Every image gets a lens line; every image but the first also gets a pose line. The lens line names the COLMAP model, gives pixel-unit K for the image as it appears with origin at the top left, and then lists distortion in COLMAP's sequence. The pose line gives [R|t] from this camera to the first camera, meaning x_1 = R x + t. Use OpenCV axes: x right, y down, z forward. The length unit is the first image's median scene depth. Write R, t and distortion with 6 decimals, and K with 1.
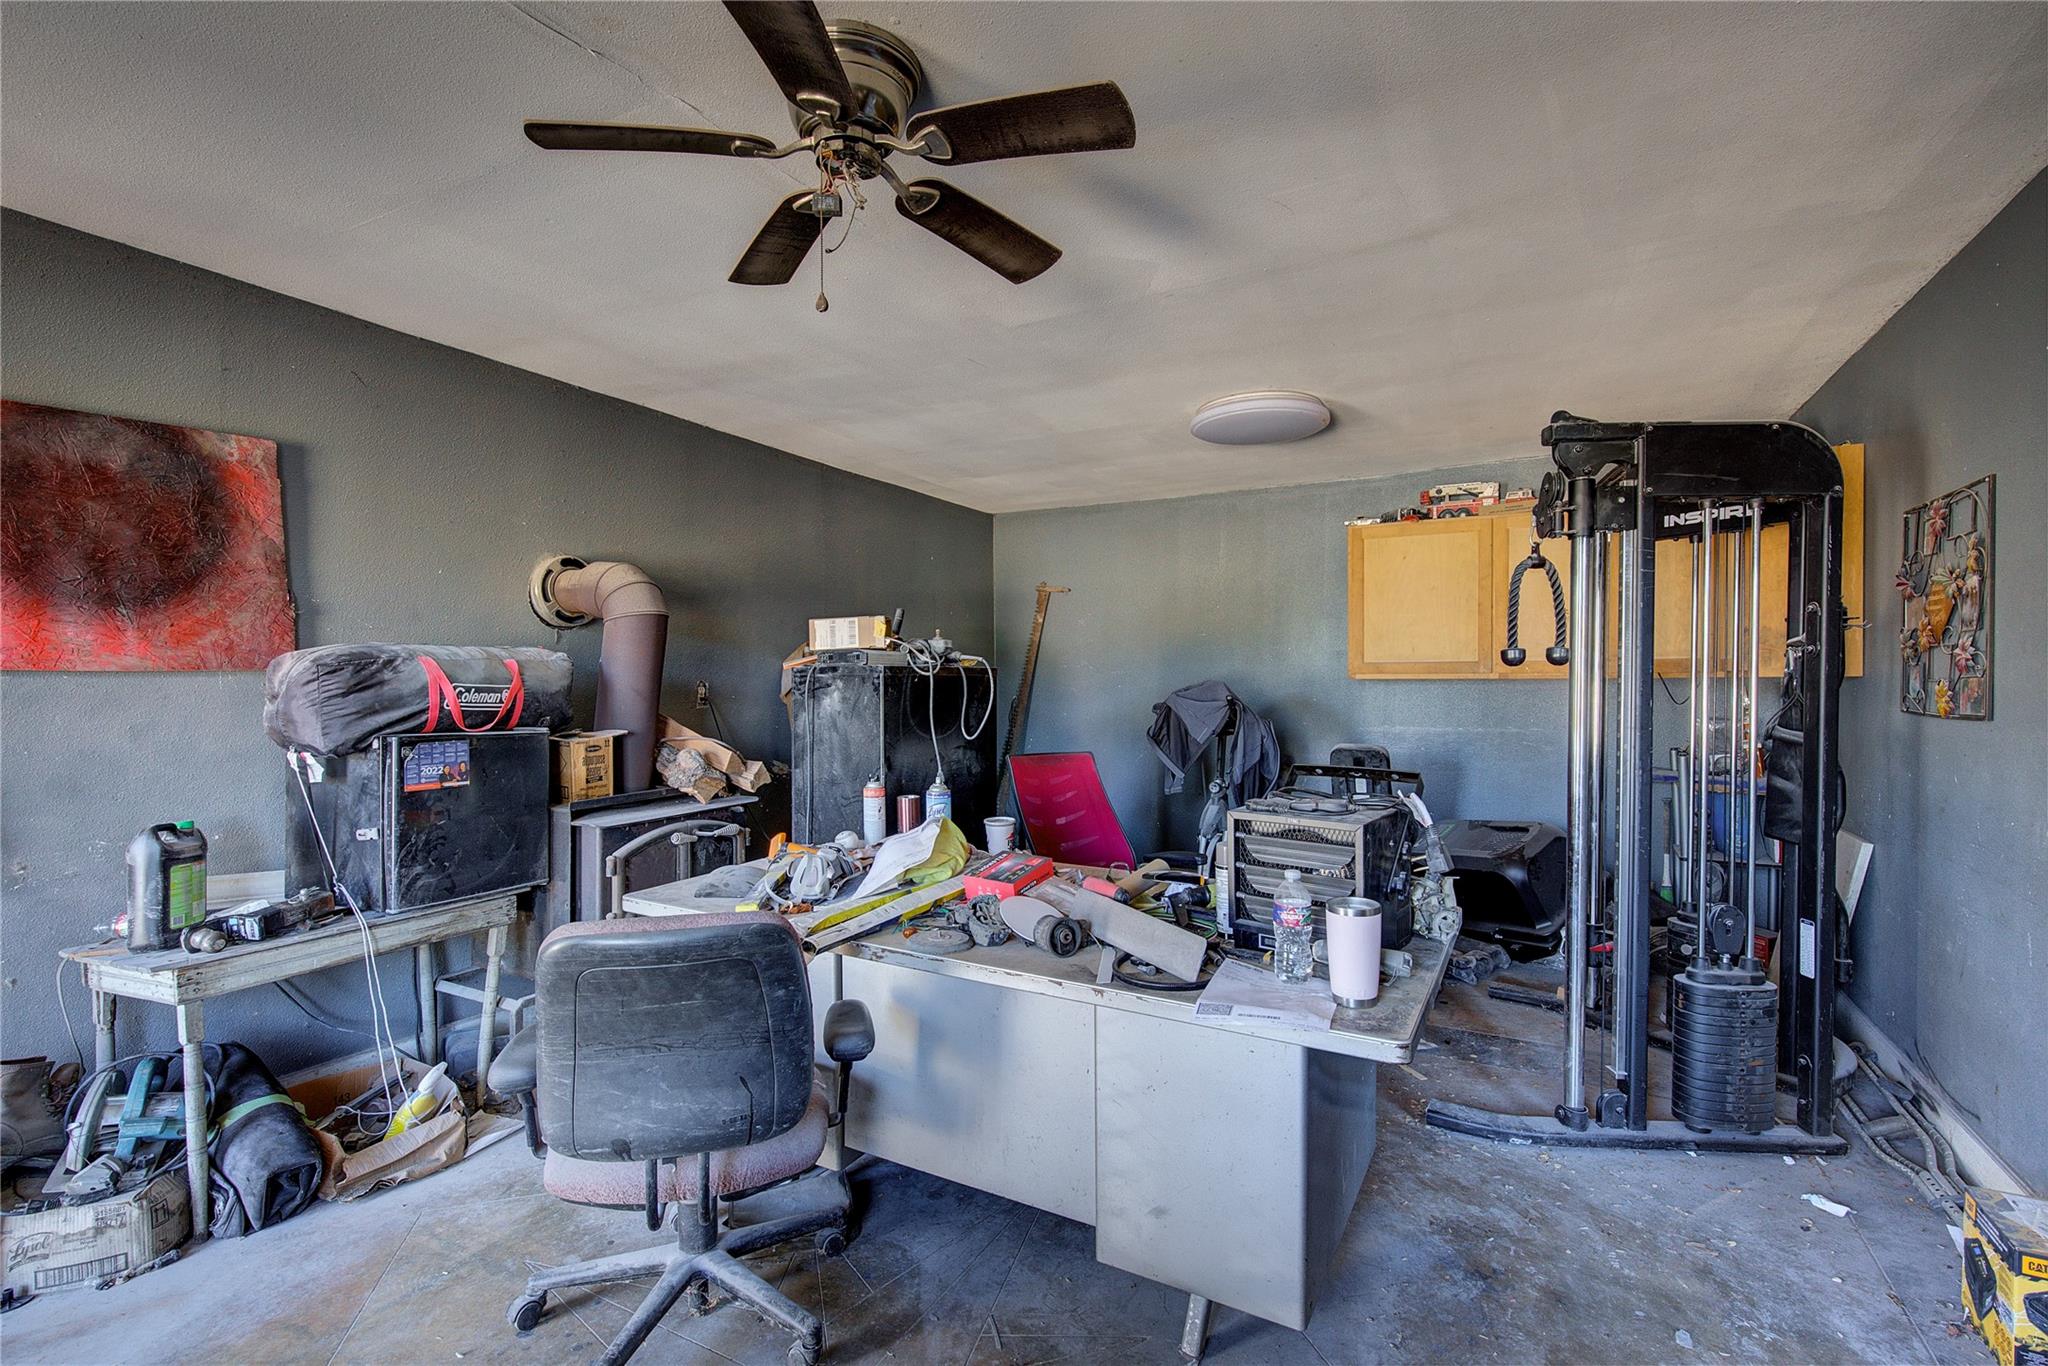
lens RADIAL K [[925.4, 0, 1030.3], [0, 925.4, 690.2], [0, 0, 1]] dist [-0.001335, 0.000062]
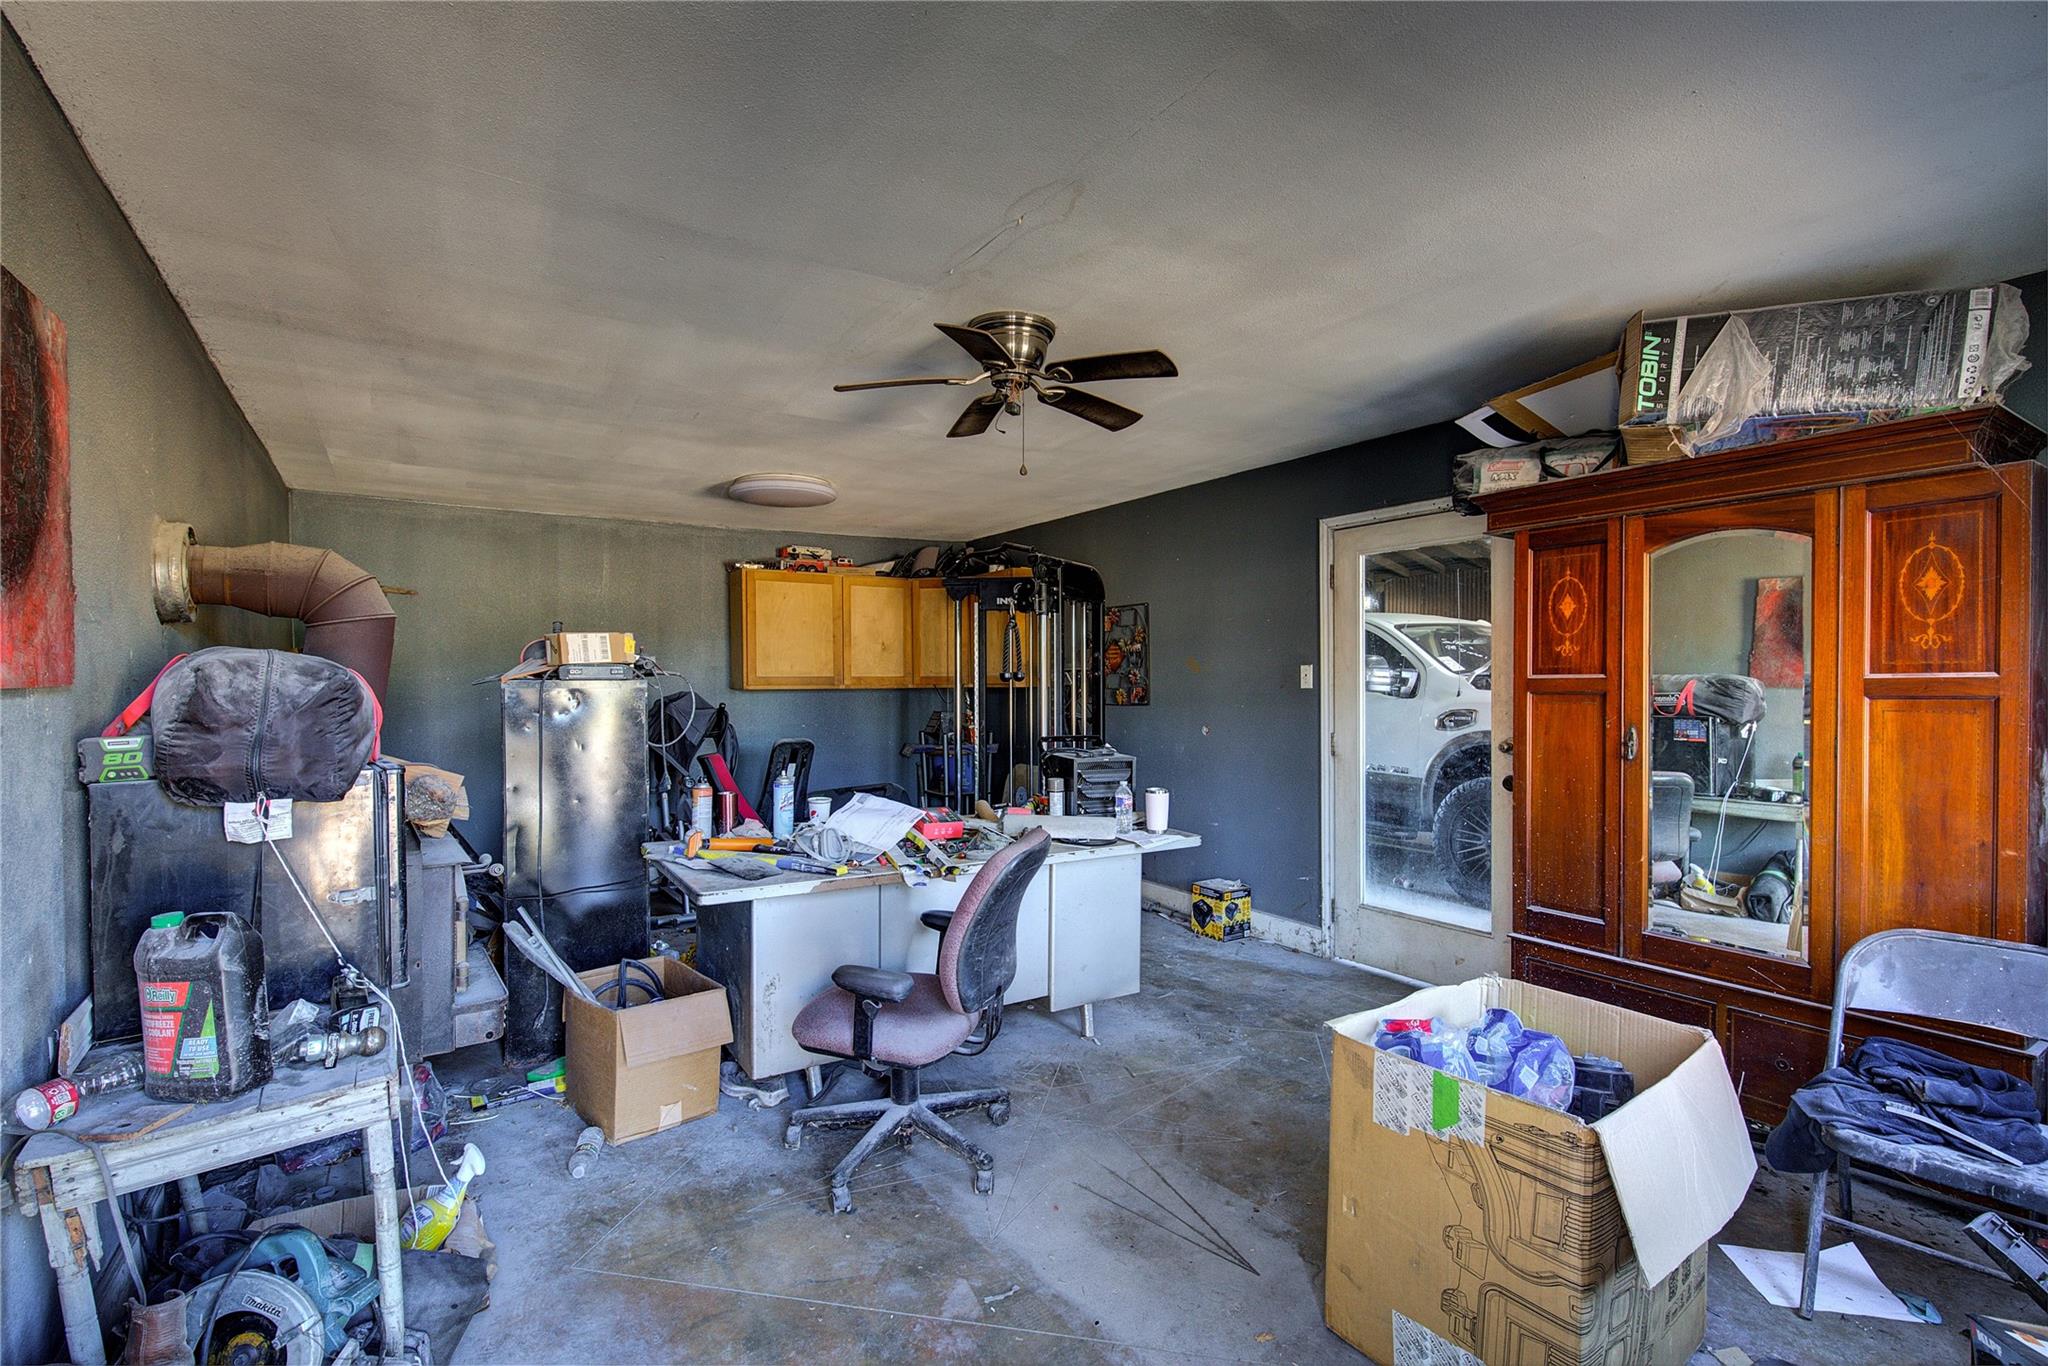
lens RADIAL K [[925.4, 0, 1030.3], [0, 925.4, 690.2], [0, 0, 1]] dist [-0.001335, 0.000062]
pose [[0.466034, -0.008147, 0.884729, -0.883017], [0.016284, 0.999867, 0.000630, -0.008931], [-0.884617, 0.014113, 0.466104, 0.105129]]
